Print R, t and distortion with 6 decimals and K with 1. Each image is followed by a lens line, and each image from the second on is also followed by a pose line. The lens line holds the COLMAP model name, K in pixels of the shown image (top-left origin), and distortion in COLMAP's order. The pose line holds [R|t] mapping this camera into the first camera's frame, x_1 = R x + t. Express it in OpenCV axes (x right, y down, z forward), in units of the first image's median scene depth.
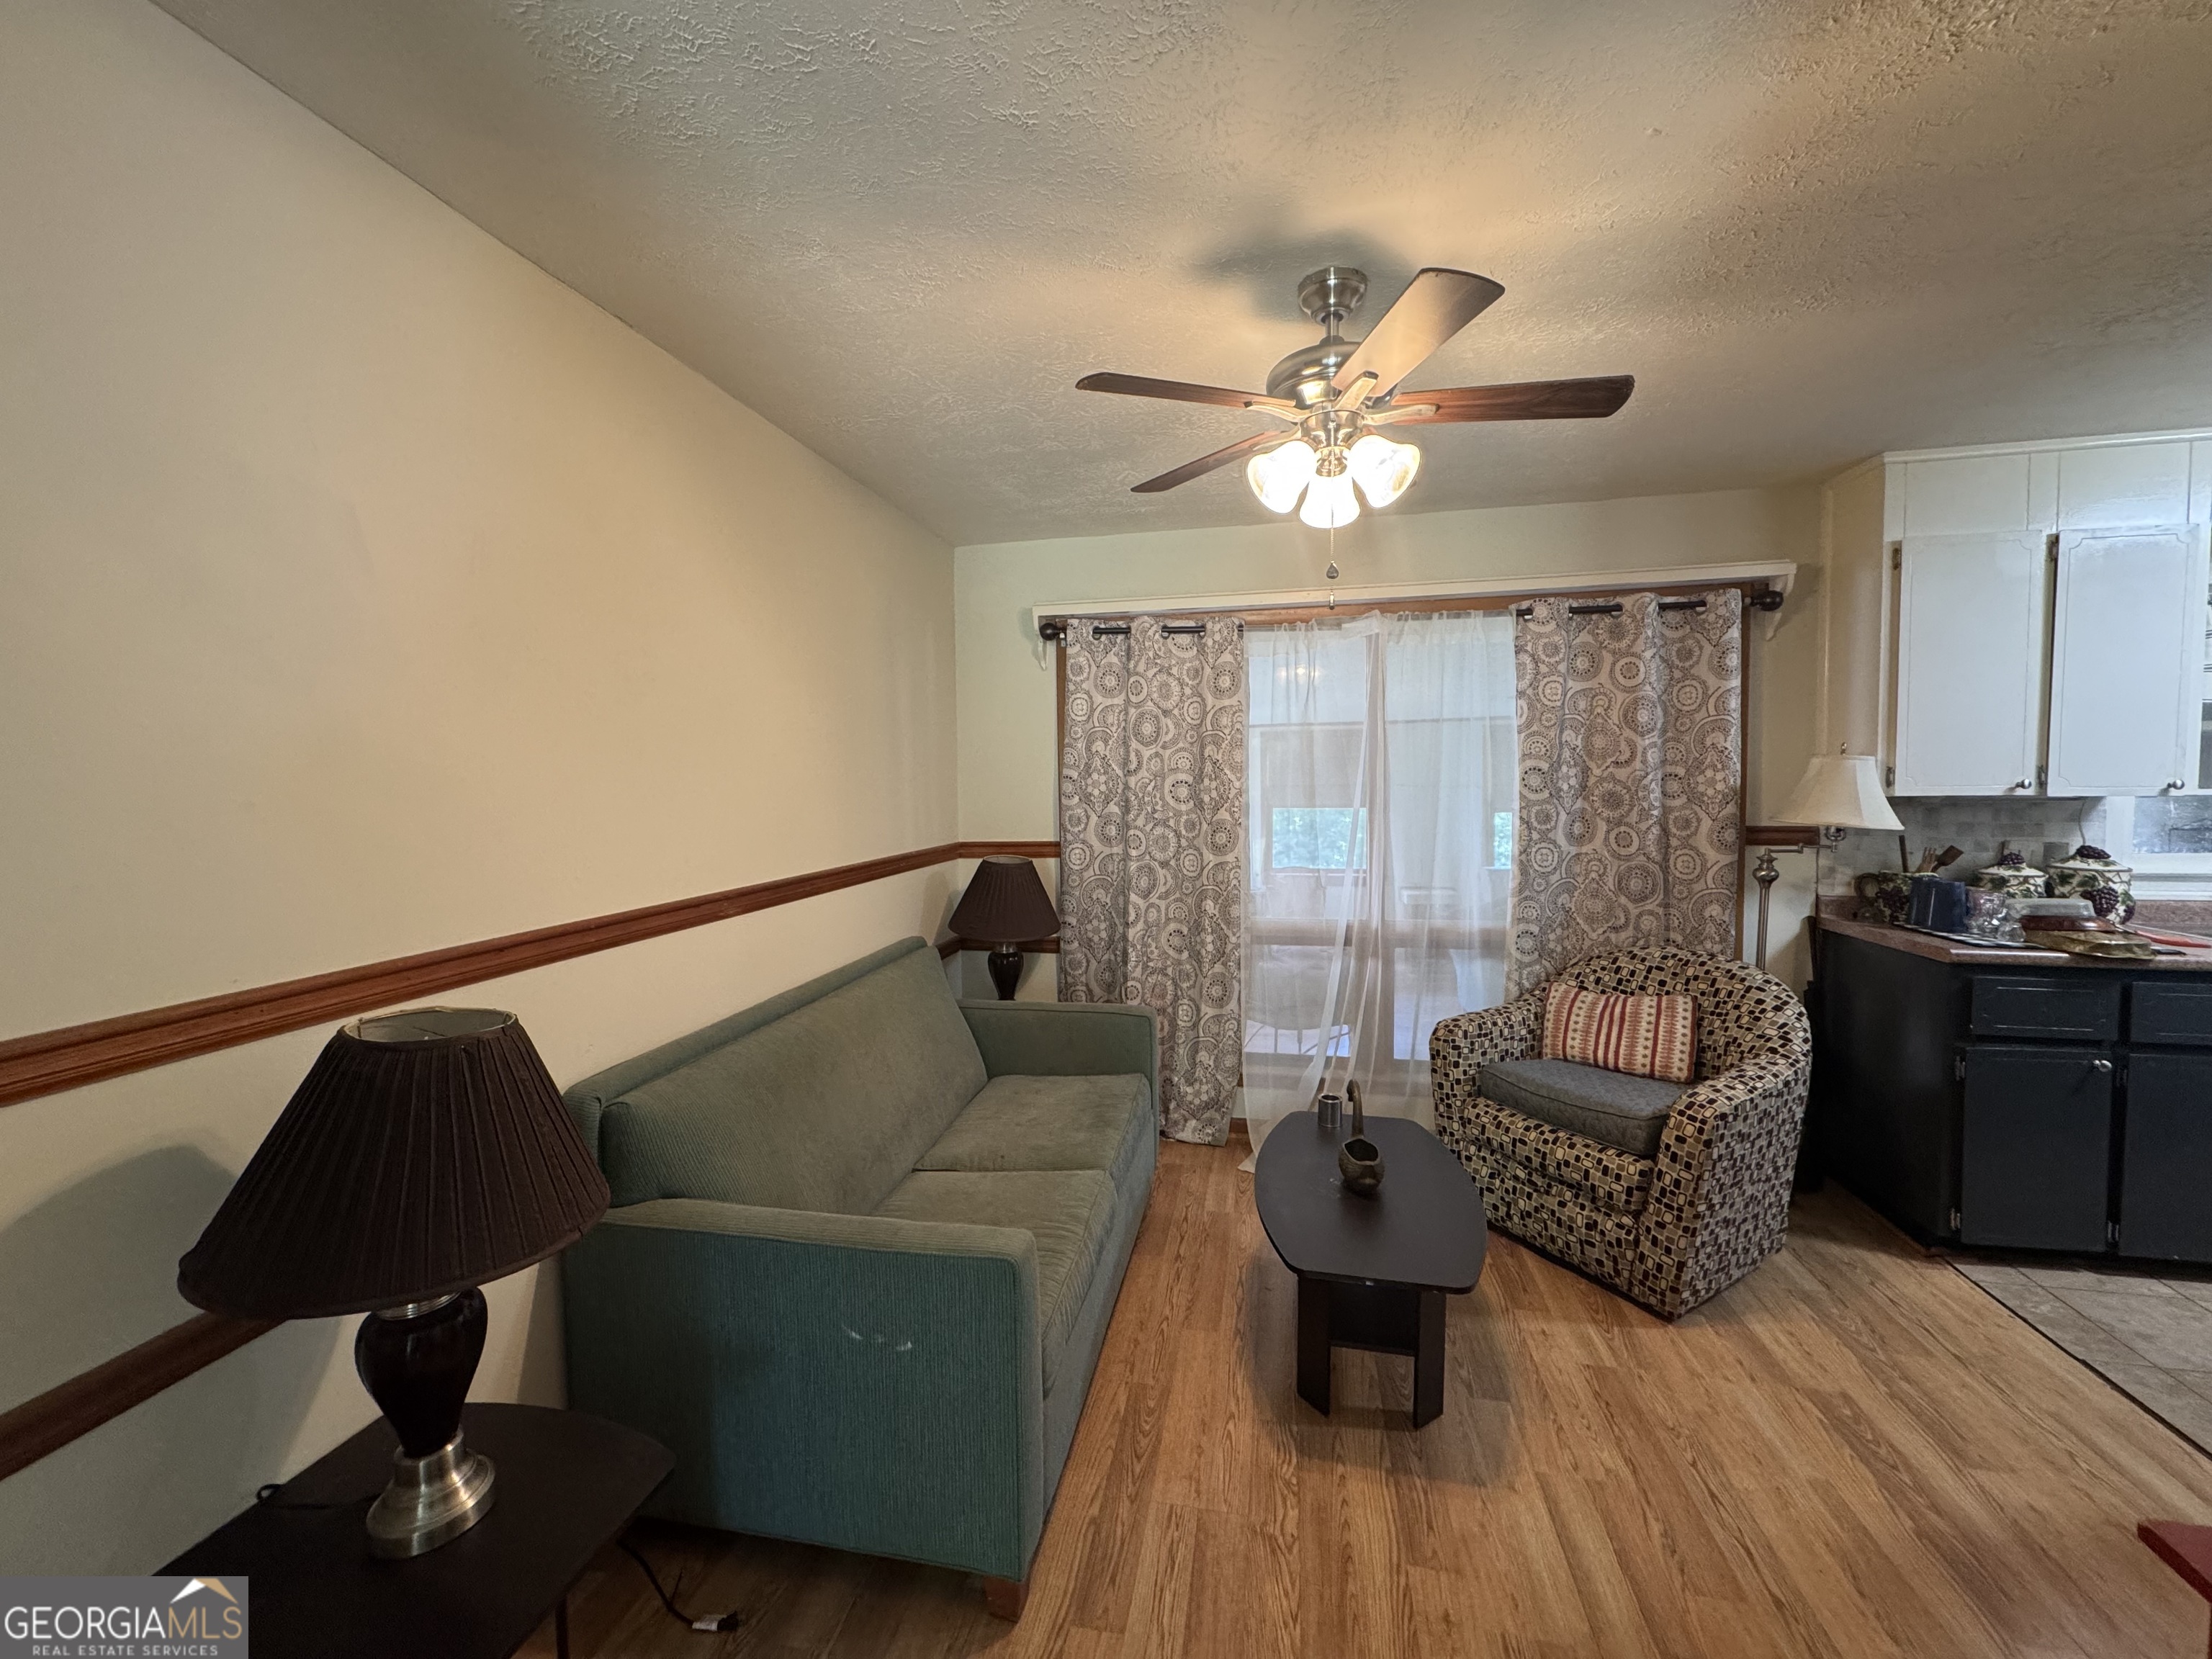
lens RADIAL K [[875.6, 0, 1104.2], [0, 875.6, 824.4], [0, 0, 1]] dist [-0.001784, 0.000199]
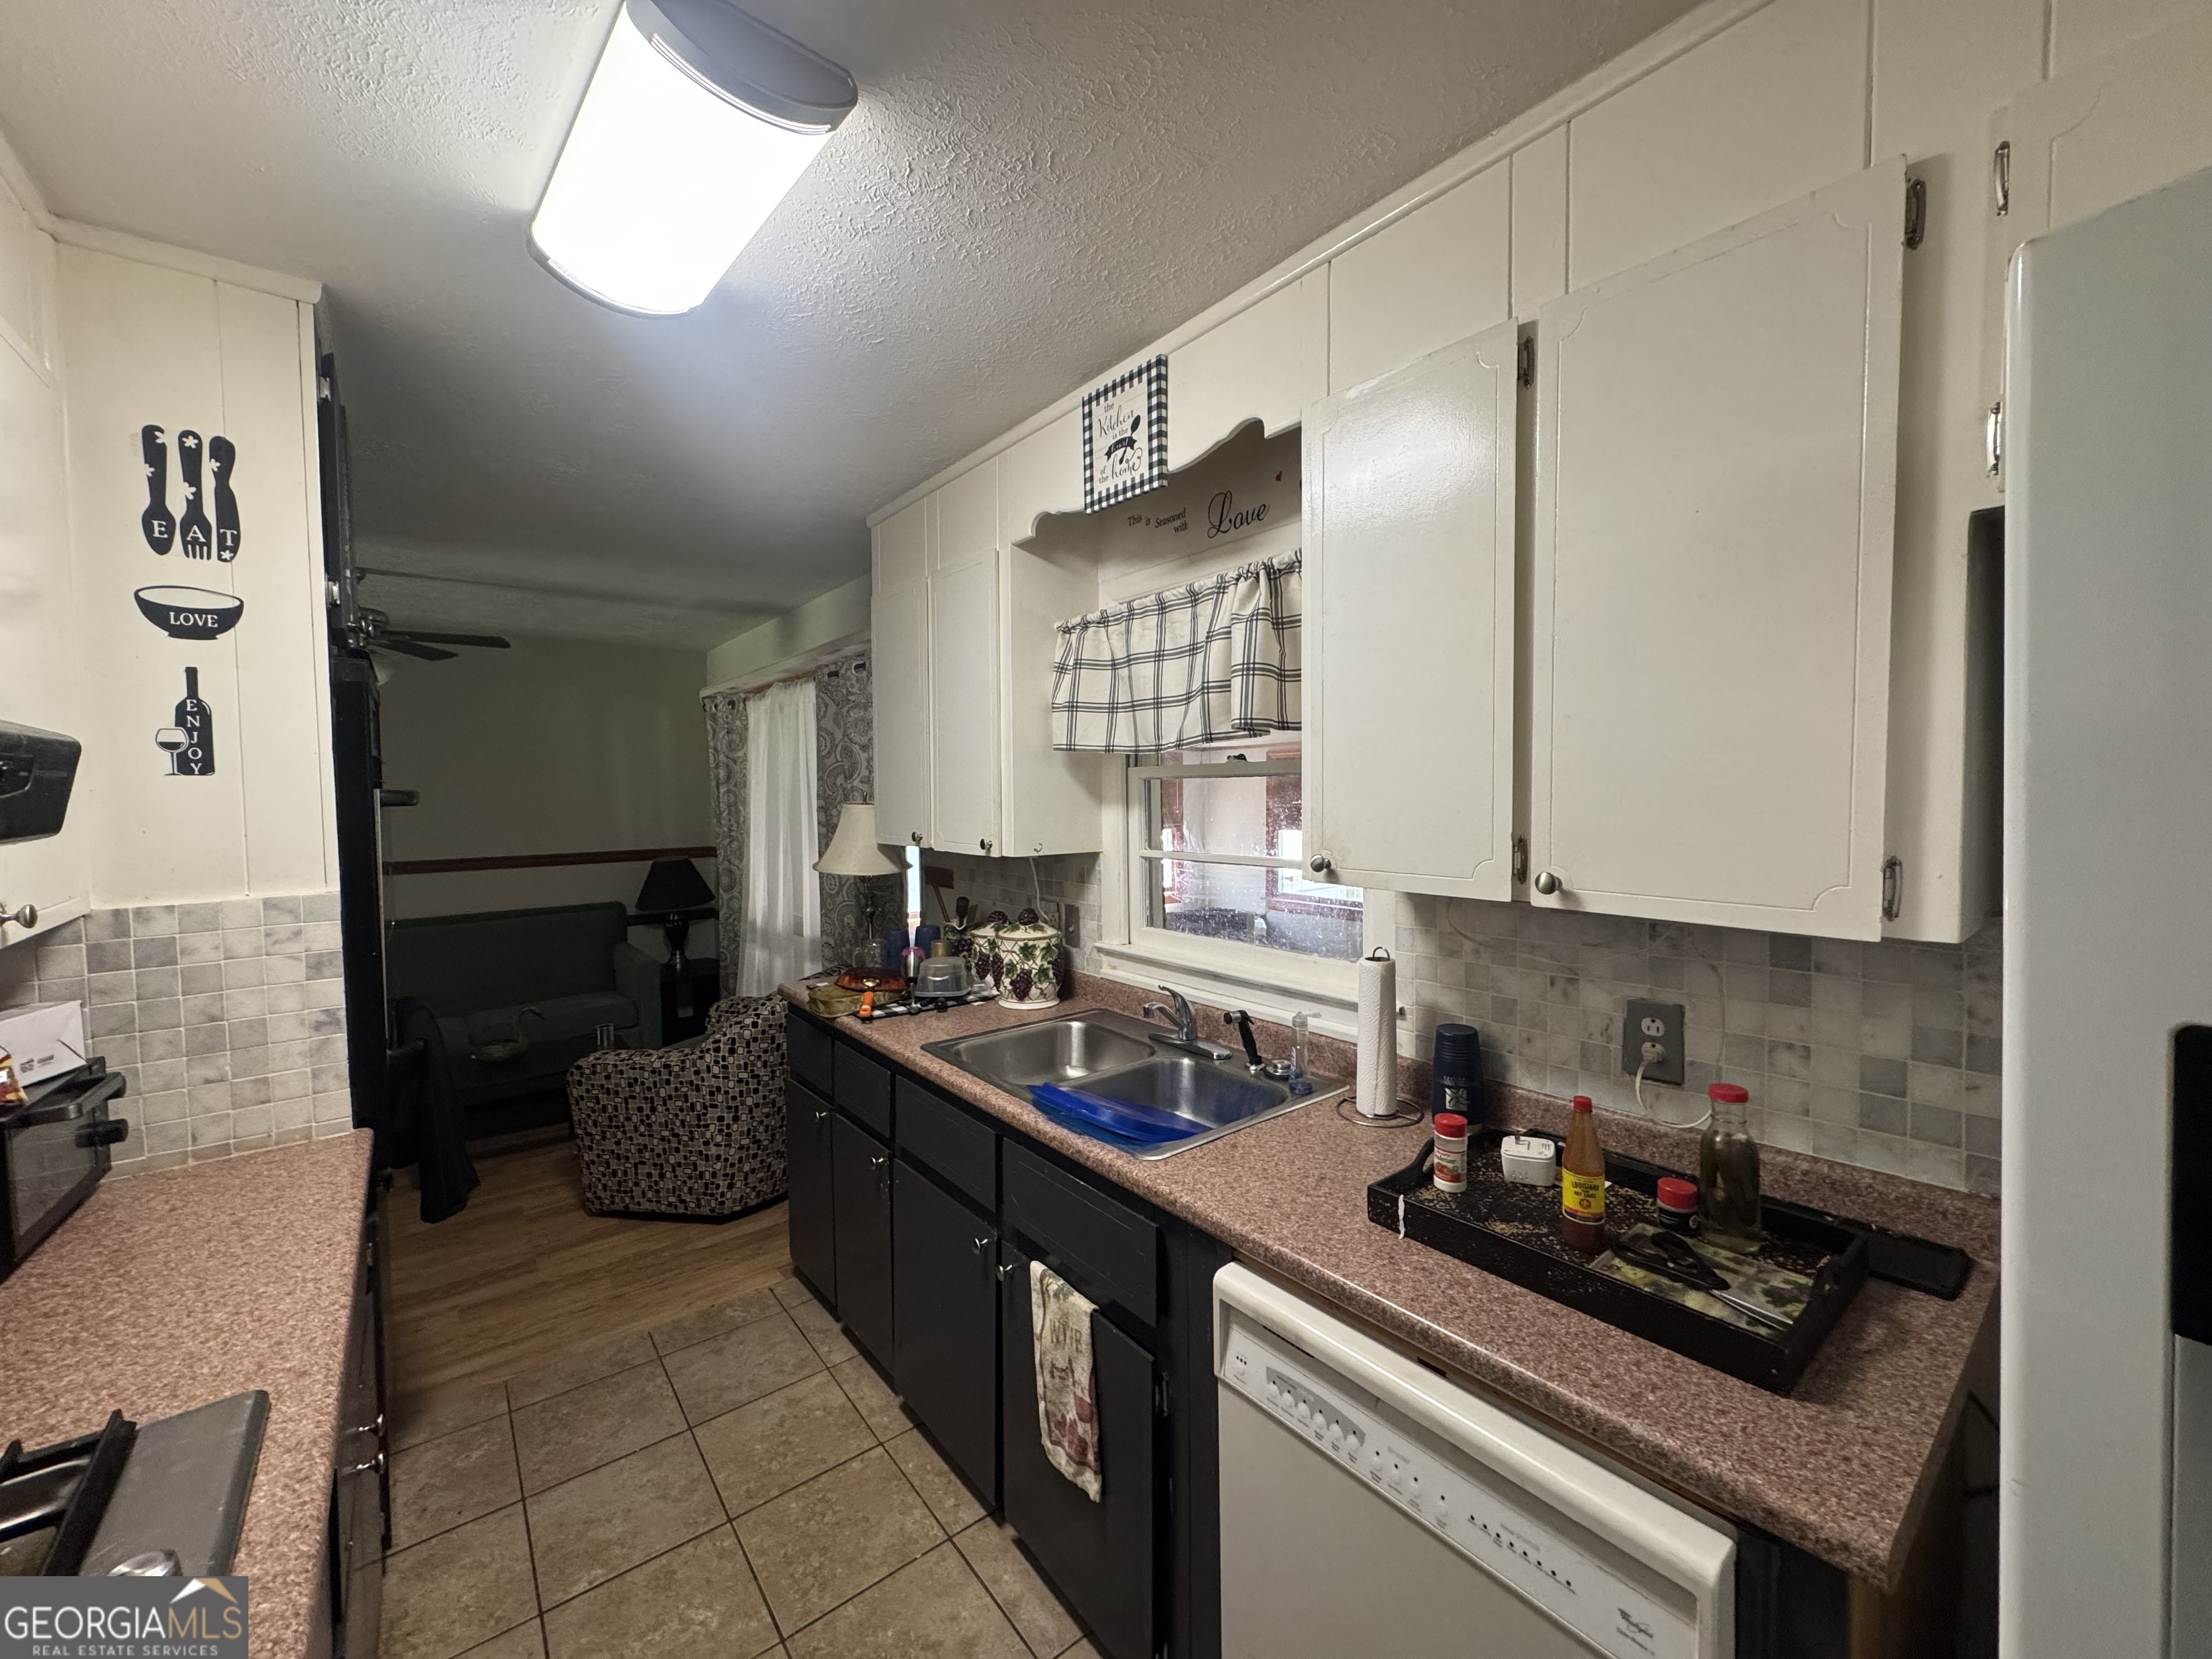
lens RADIAL K [[875.6, 0, 1104.2], [0, 875.6, 824.4], [0, 0, 1]] dist [-0.001784, 0.000199]
pose [[0.761900, 0.032008, -0.646904, 1.751540], [-0.033562, 0.999387, 0.009920, -0.070737], [0.646825, 0.014153, 0.762507, 0.374634]]
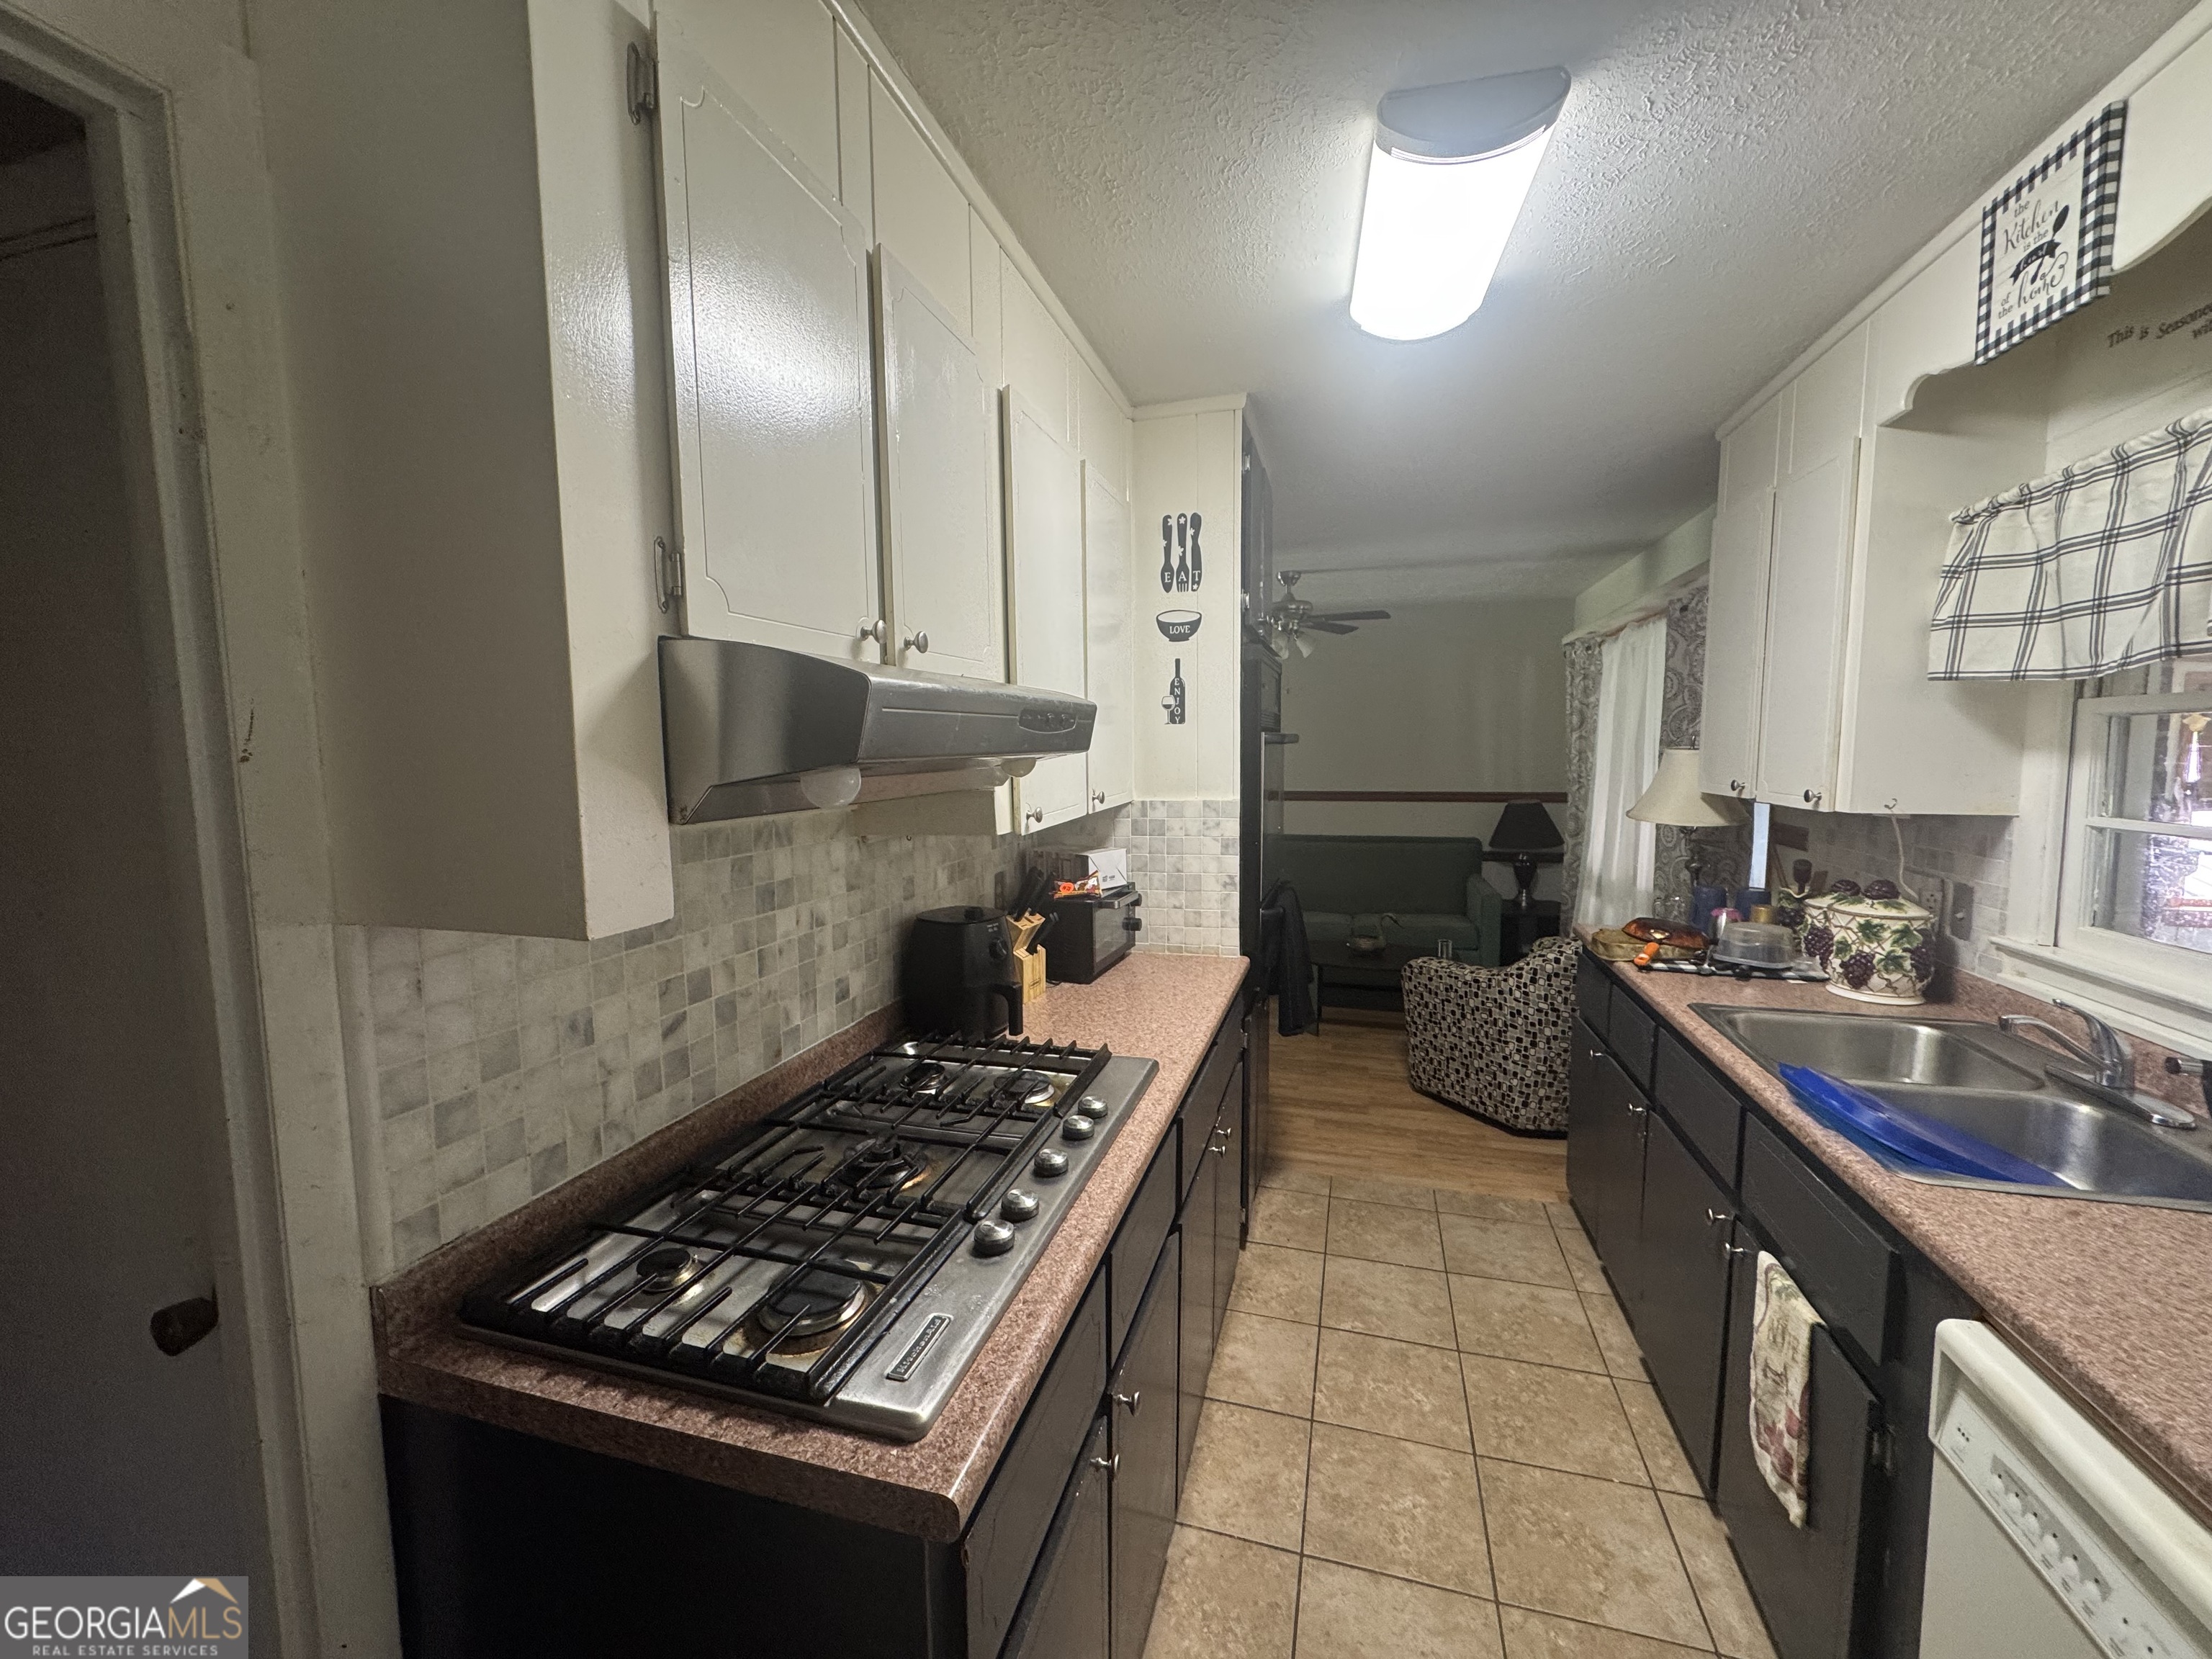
lens RADIAL K [[875.6, 0, 1104.2], [0, 875.6, 824.4], [0, 0, 1]] dist [-0.001784, 0.000199]
pose [[-0.086576, 0.103767, -0.990826, 1.879688], [-0.044230, 0.993180, 0.107879, -0.068199], [0.995263, 0.053164, -0.081396, 0.425493]]
